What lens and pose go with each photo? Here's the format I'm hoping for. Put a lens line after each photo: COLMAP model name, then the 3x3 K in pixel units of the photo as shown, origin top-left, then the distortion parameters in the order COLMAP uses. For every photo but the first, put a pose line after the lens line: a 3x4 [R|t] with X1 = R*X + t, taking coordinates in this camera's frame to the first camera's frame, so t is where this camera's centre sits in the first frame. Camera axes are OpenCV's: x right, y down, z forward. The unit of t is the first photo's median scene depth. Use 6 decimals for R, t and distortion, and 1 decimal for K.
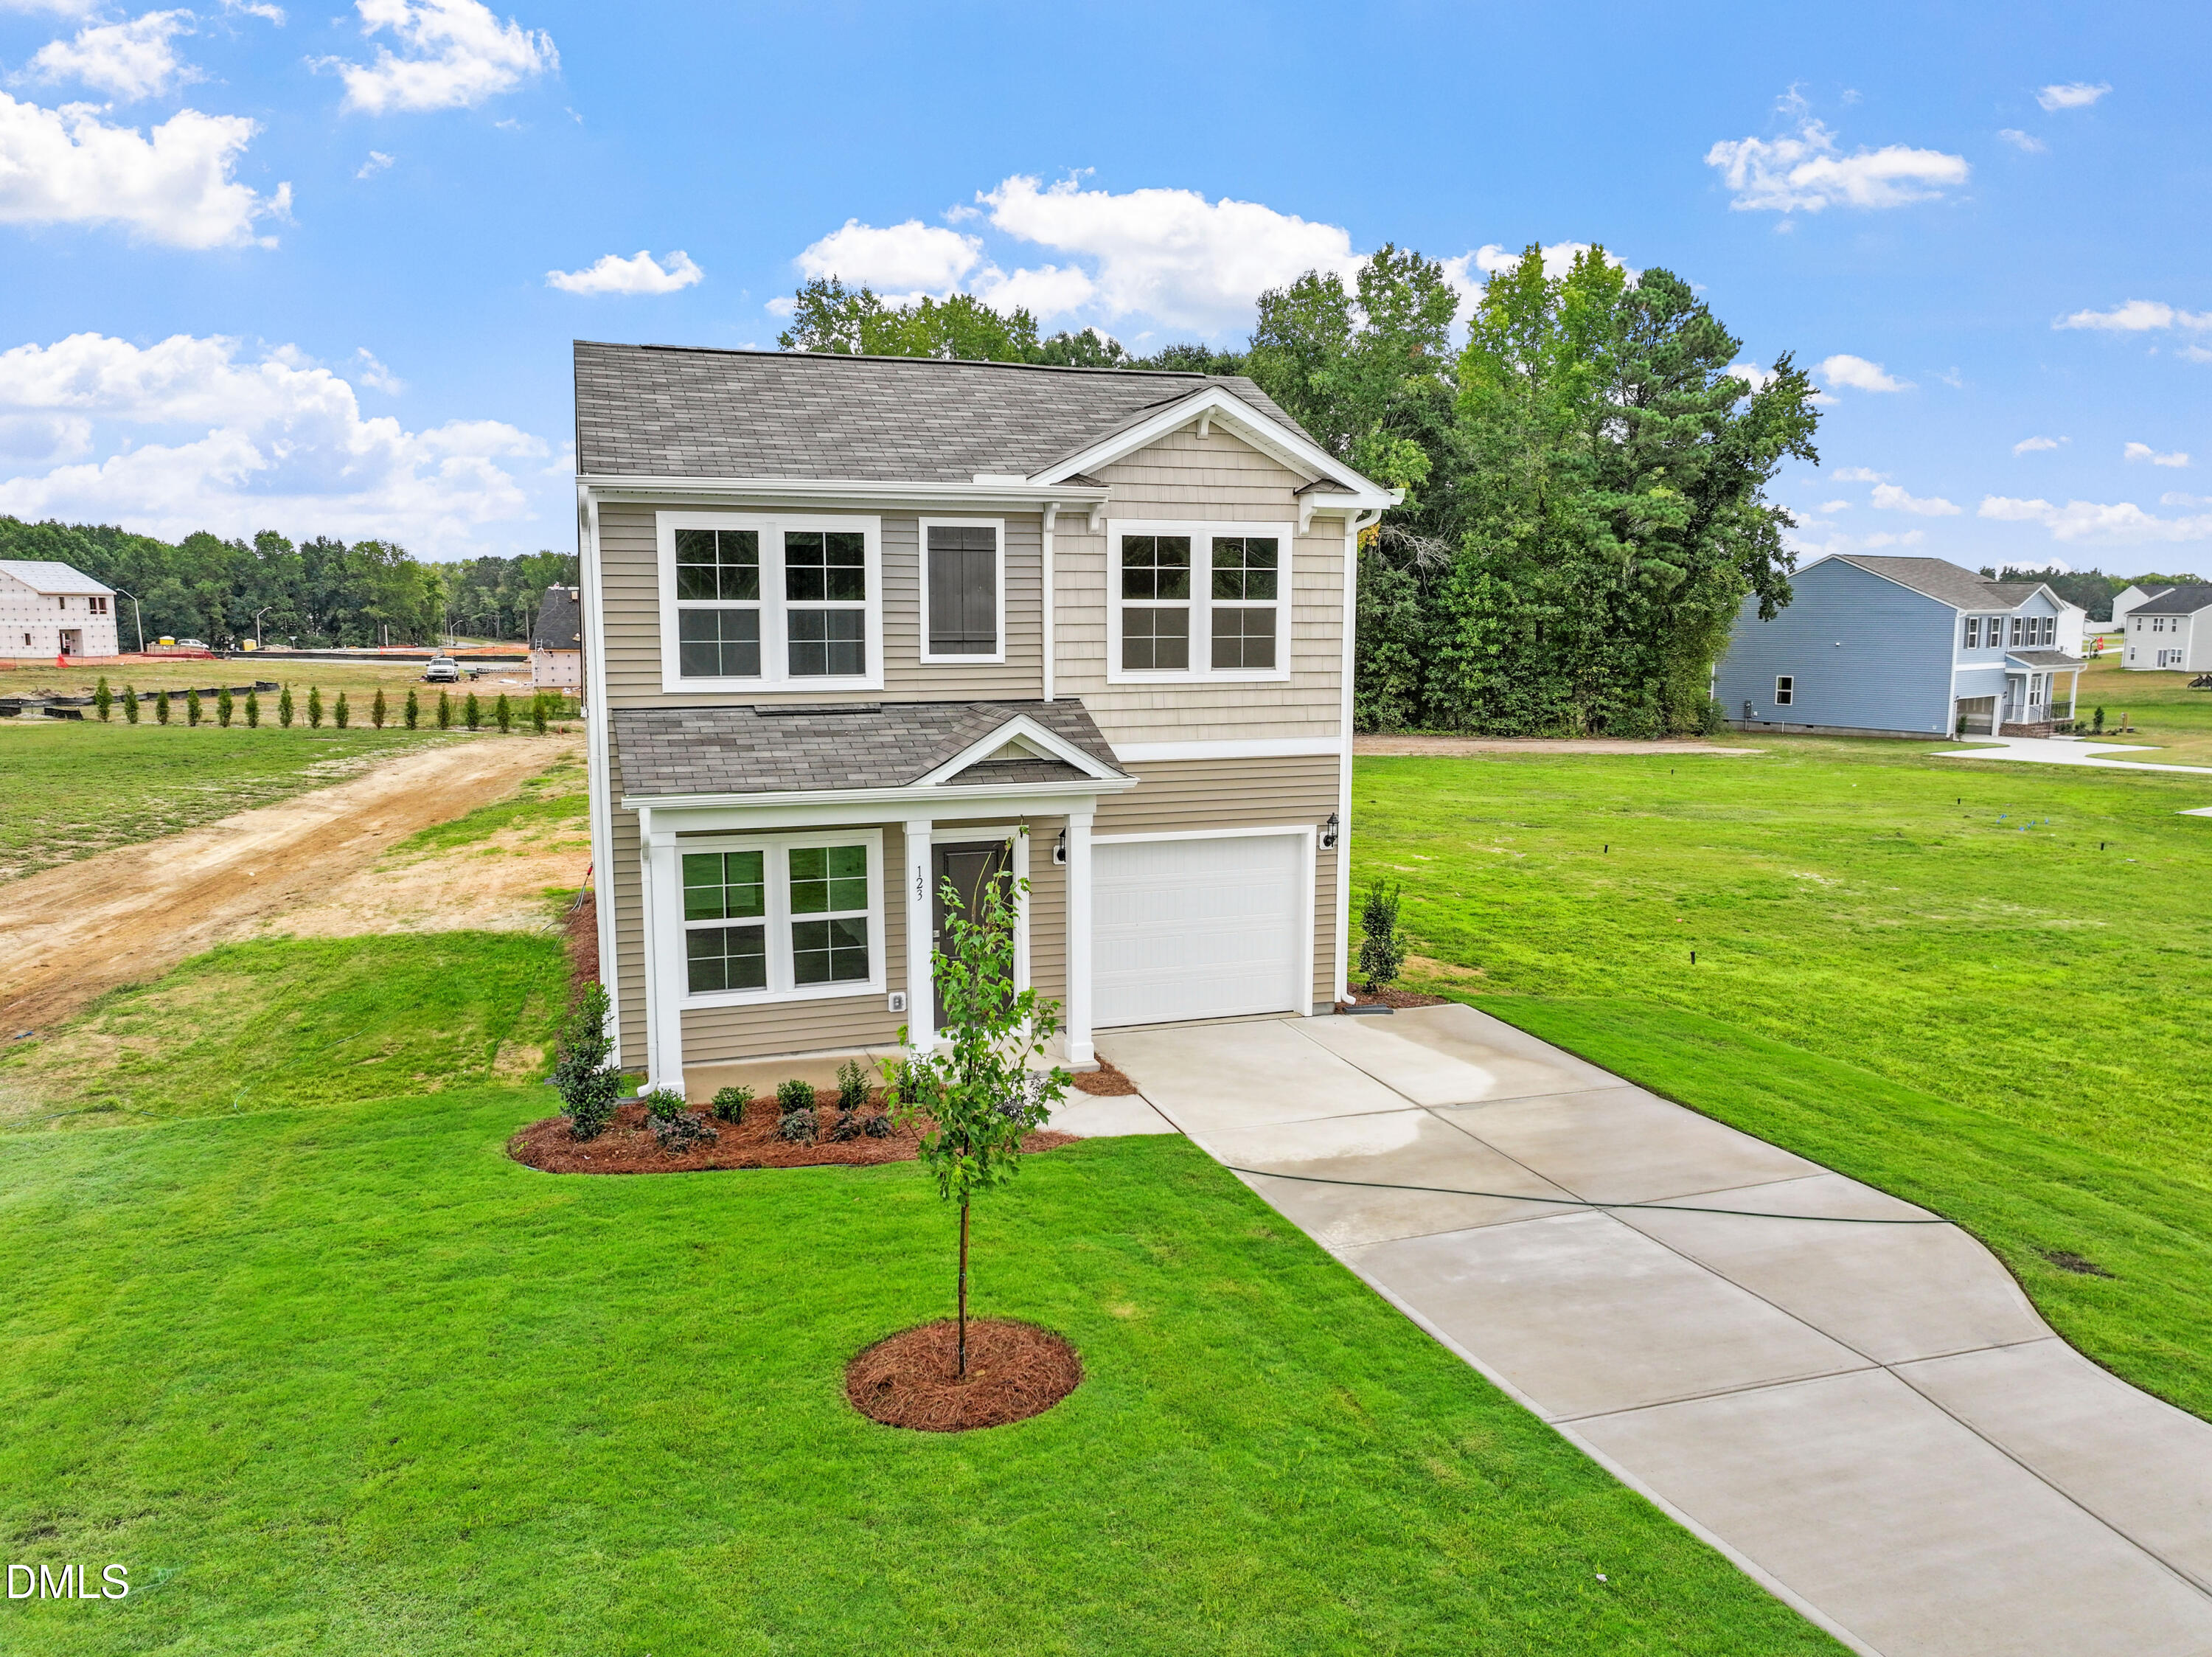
lens RADIAL K [[1559.8, 0, 1106.0], [0, 1559.8, 828.5], [0, 0, 1]] dist [0.003989, 0.007554]
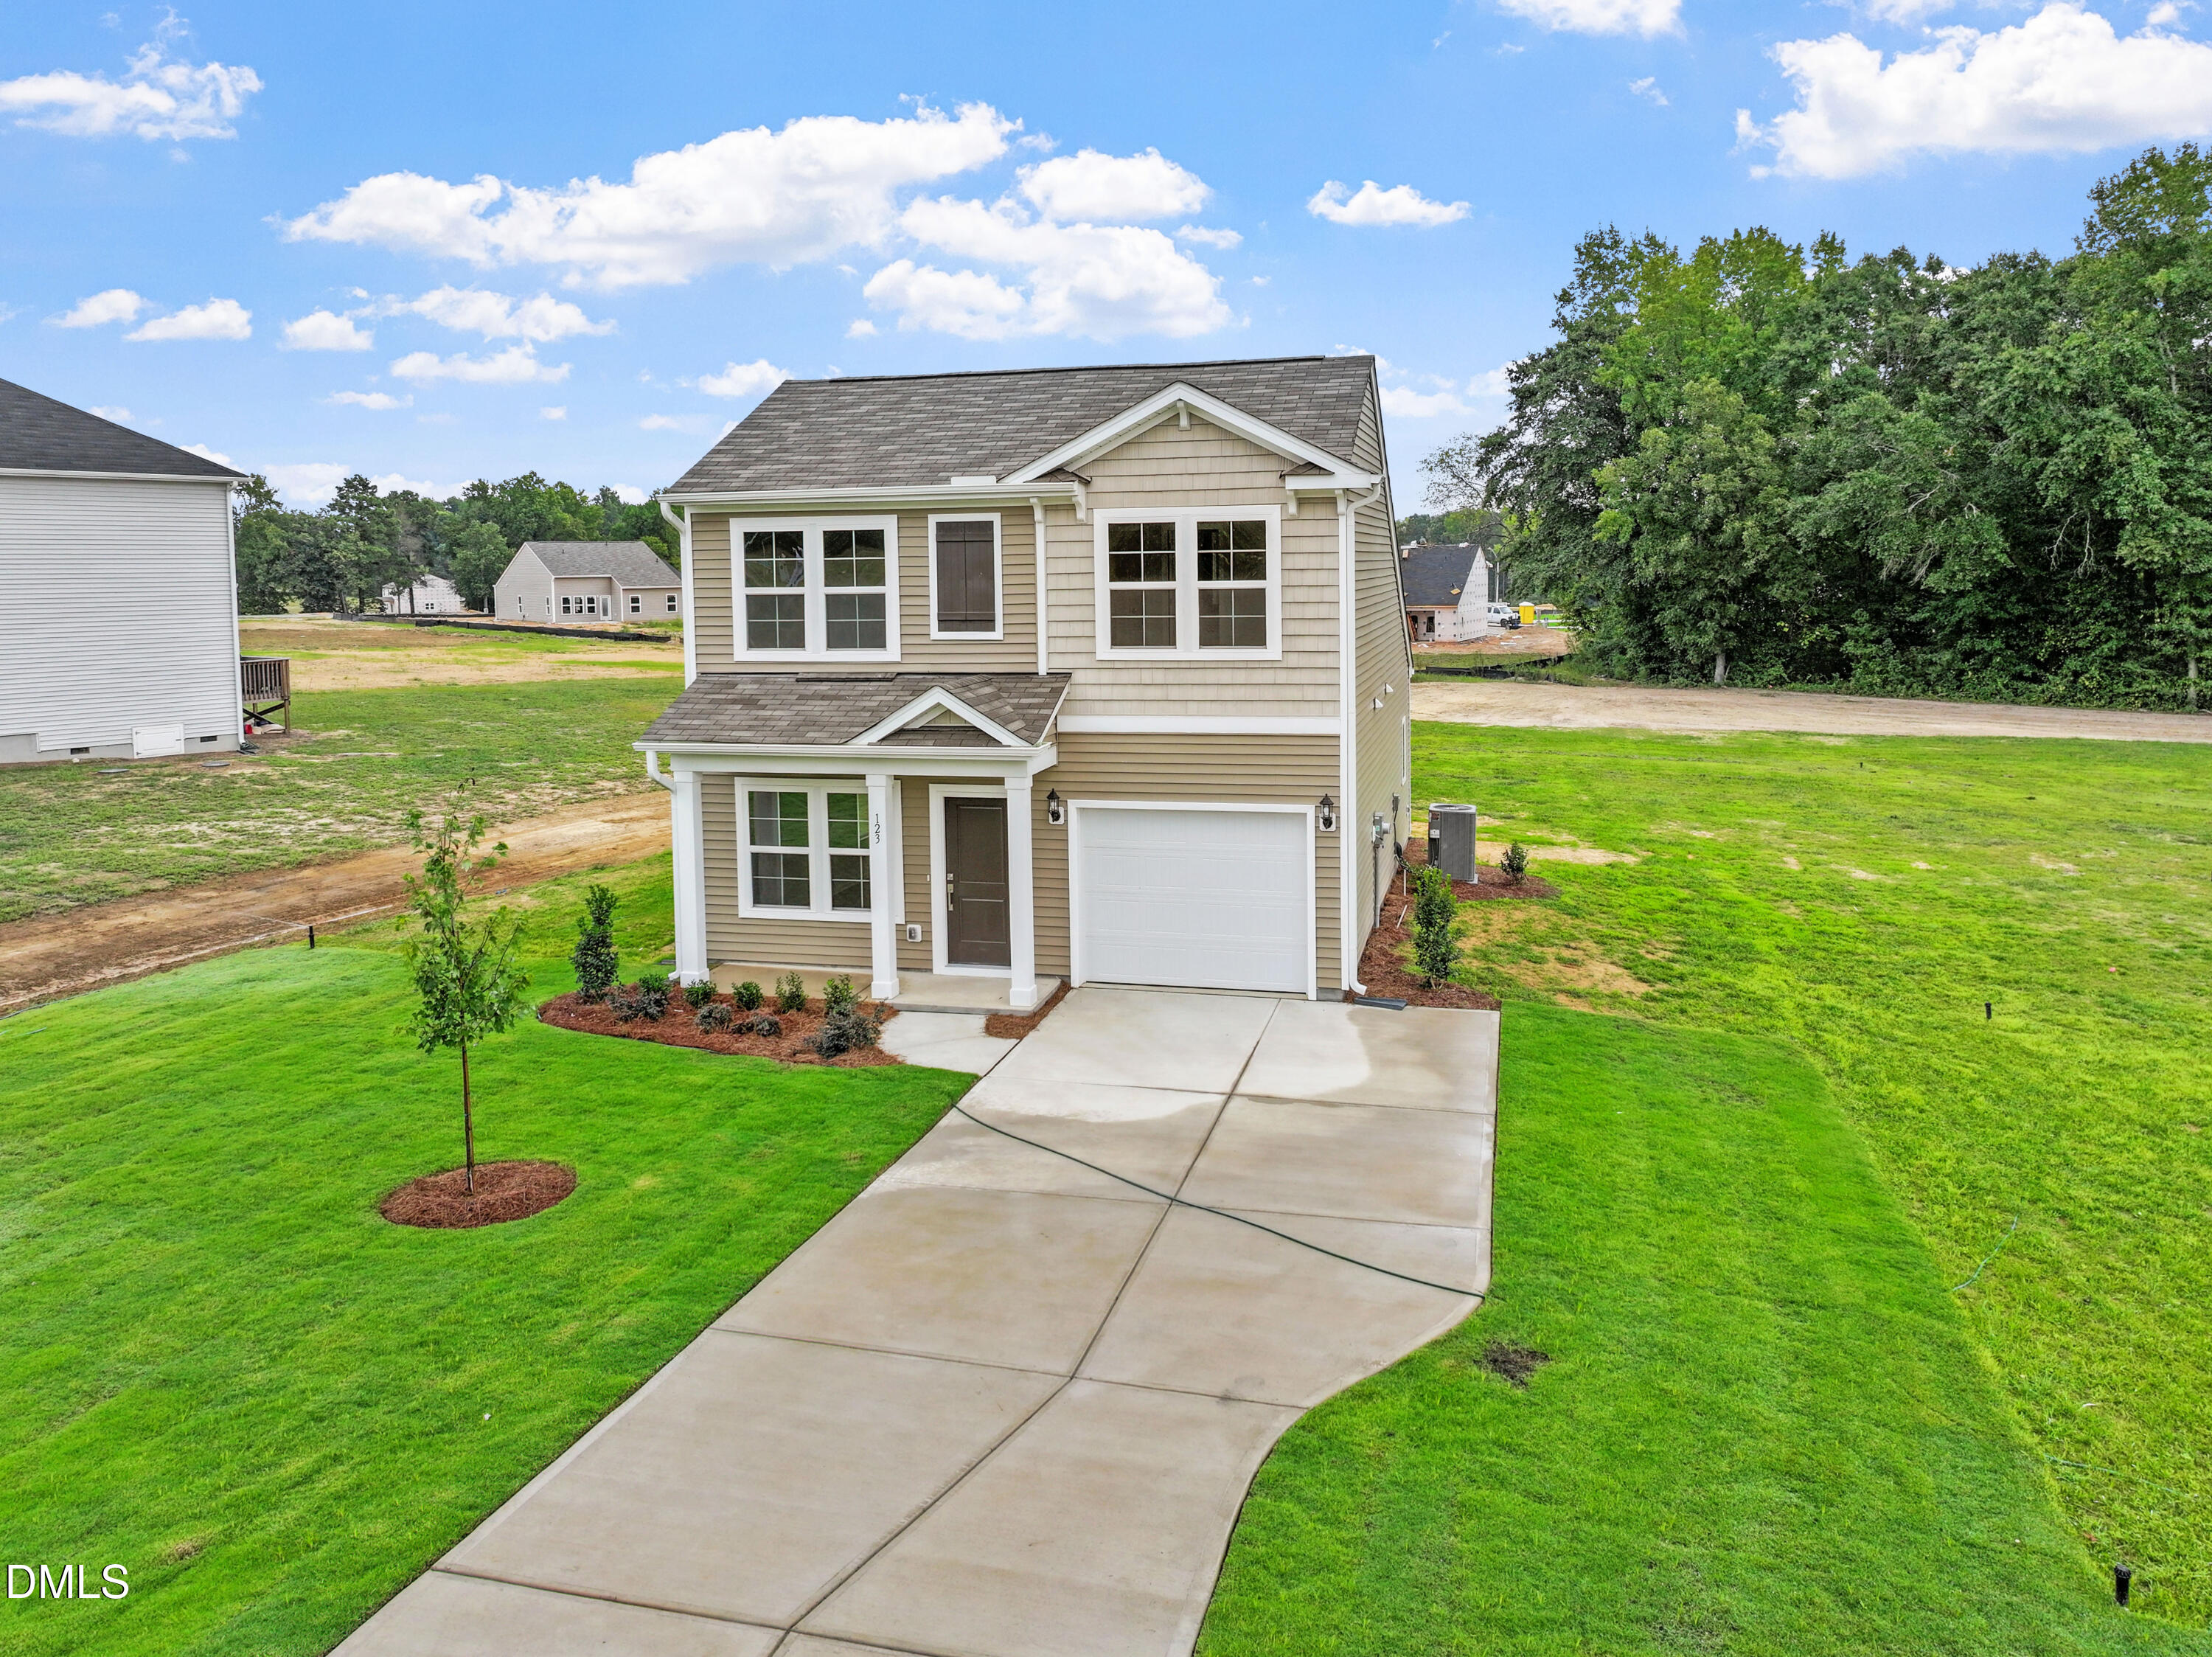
lens RADIAL K [[1600.6, 0, 1116.1], [0, 1600.6, 683.2], [0, 0, 1]] dist [0.000939, 0.004388]
pose [[0.837299, 0.026801, -0.546088, 0.613112], [-0.061082, 0.997130, -0.044718, -0.027745], [0.543323, 0.070799, 0.836533, 0.081564]]
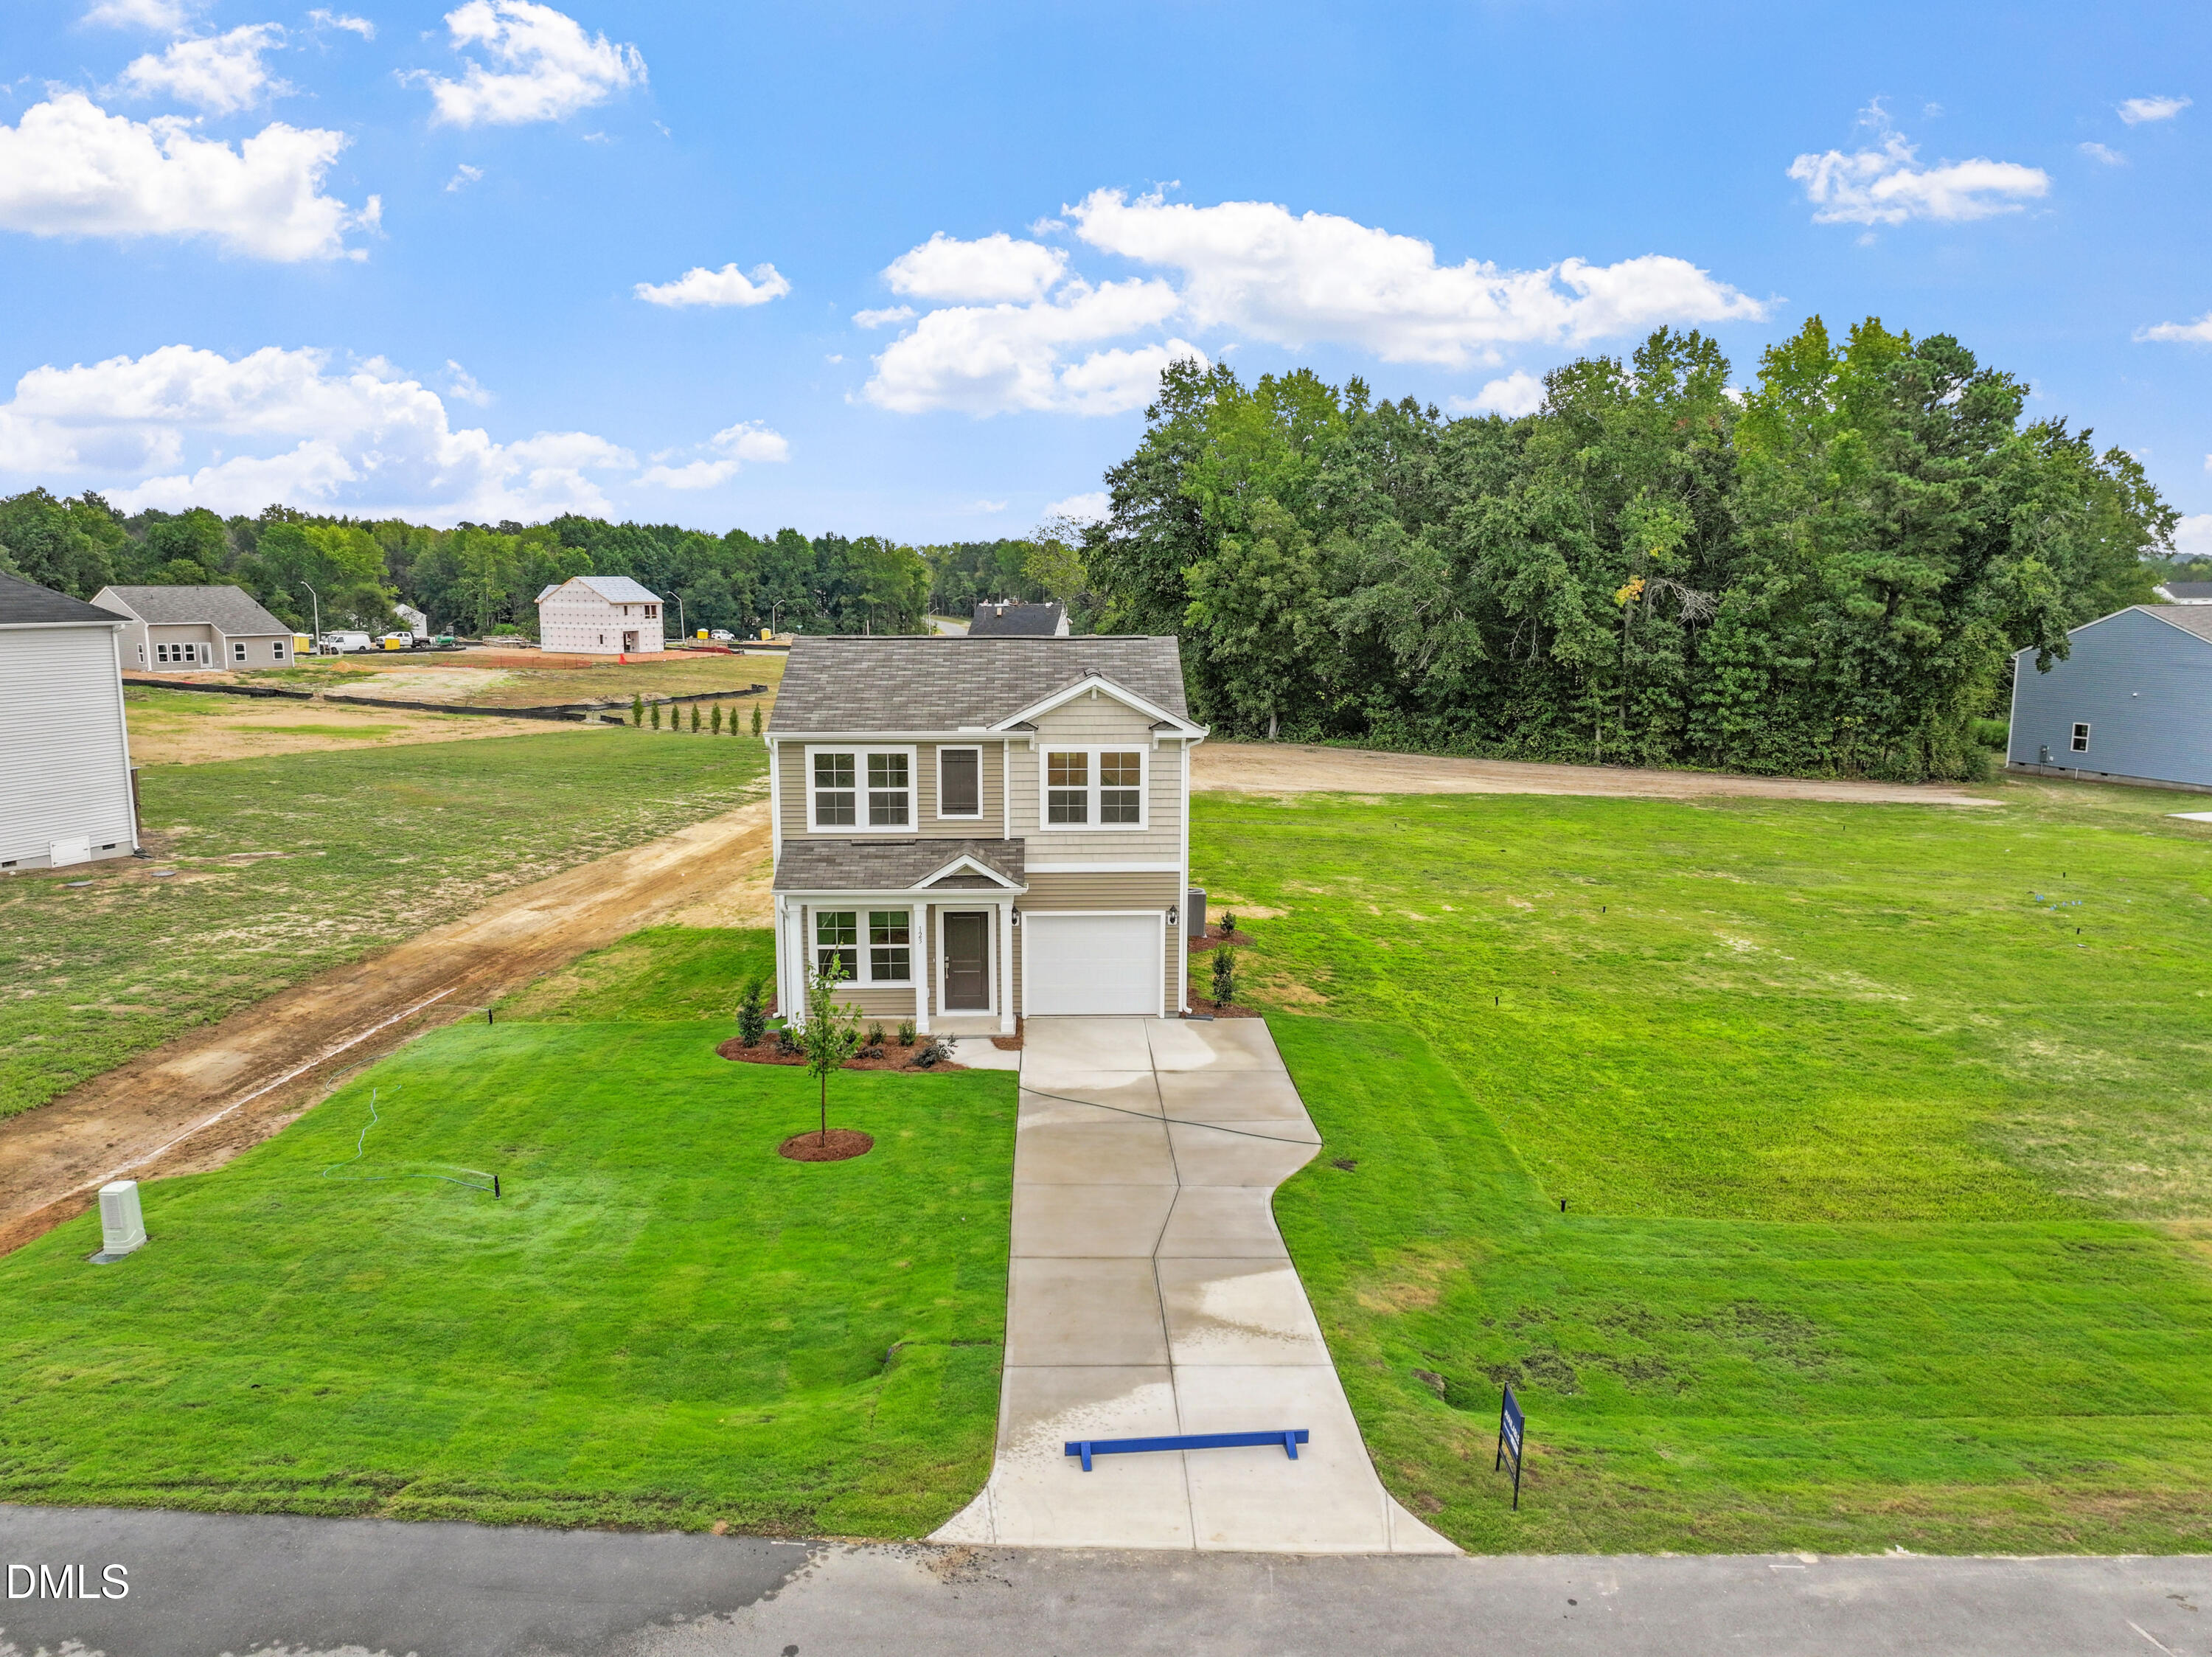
lens RADIAL K [[1546.8, 0, 1106.0], [0, 1546.8, 828.5], [0, 0, 1]] dist [0.006526, 0.002134]
pose [[0.956619, 0.048011, -0.287357, 0.600664], [-0.042073, 0.998755, 0.026808, -0.147125], [0.288287, -0.013555, 0.957448, -0.734632]]
